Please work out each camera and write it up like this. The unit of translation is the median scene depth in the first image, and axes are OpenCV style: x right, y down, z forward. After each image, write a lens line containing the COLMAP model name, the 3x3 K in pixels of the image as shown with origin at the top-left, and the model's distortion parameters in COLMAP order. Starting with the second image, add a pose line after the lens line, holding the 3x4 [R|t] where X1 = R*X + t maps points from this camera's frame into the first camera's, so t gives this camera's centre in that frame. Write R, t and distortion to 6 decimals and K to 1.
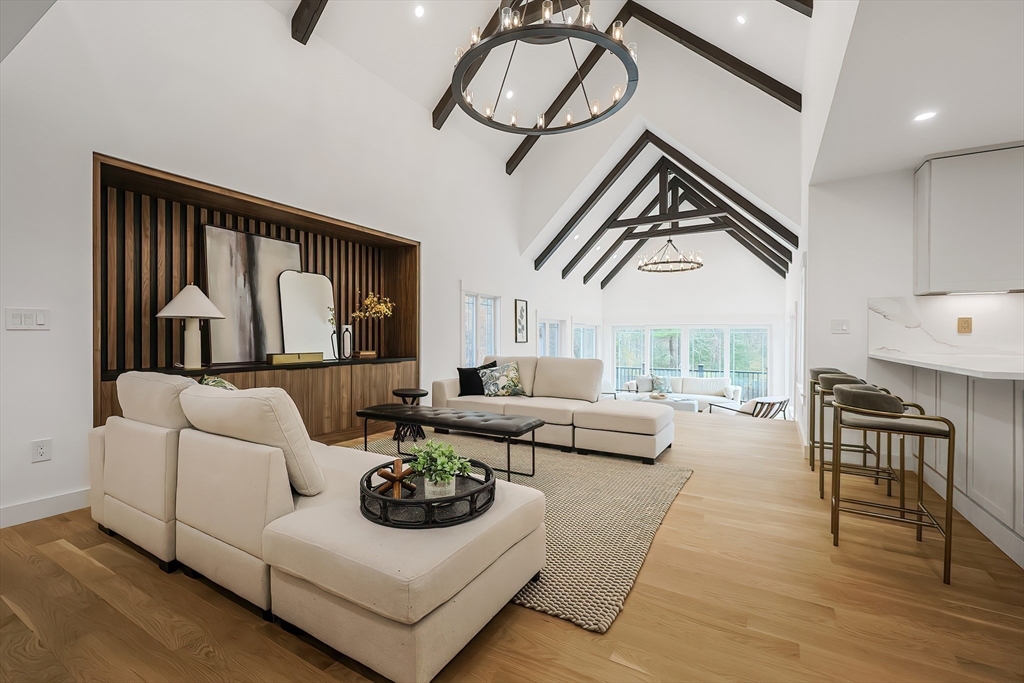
lens RADIAL K [[436.3, 0, 512.0], [0, 436.3, 341.5], [0, 0, 1]] dist [0.000468, -0.000250]
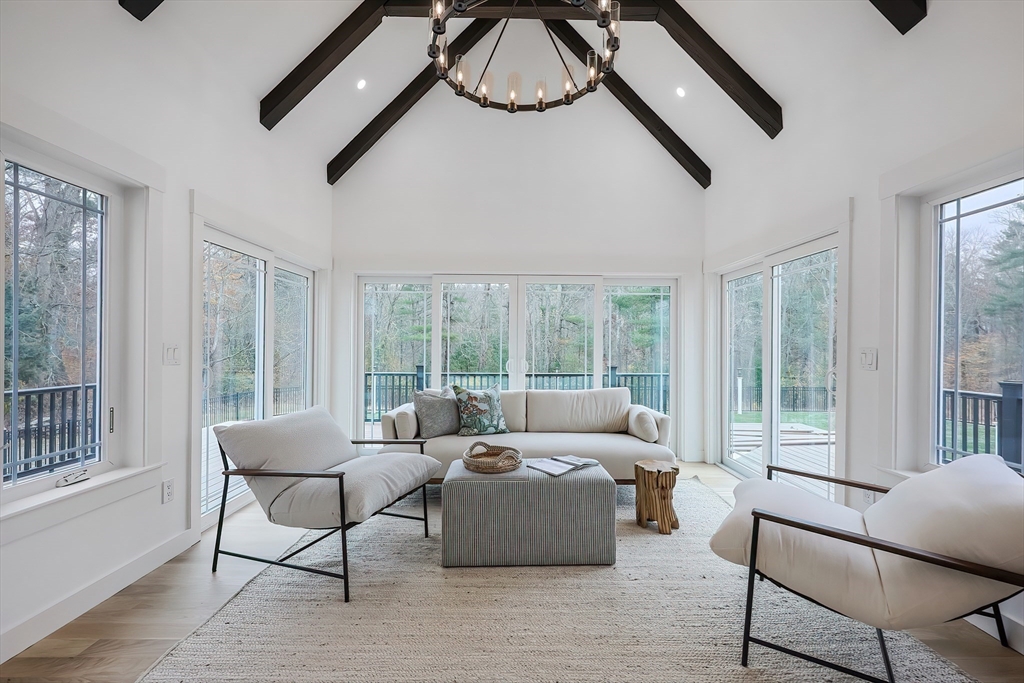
lens RADIAL K [[436.3, 0, 512.0], [0, 436.3, 341.5], [0, 0, 1]] dist [0.000468, -0.000250]
pose [[0.866226, 0.010290, 0.499547, 0.170462], [-0.002418, 0.999863, -0.016403, 0.041070], [-0.499647, 0.013001, 0.866131, 0.638742]]
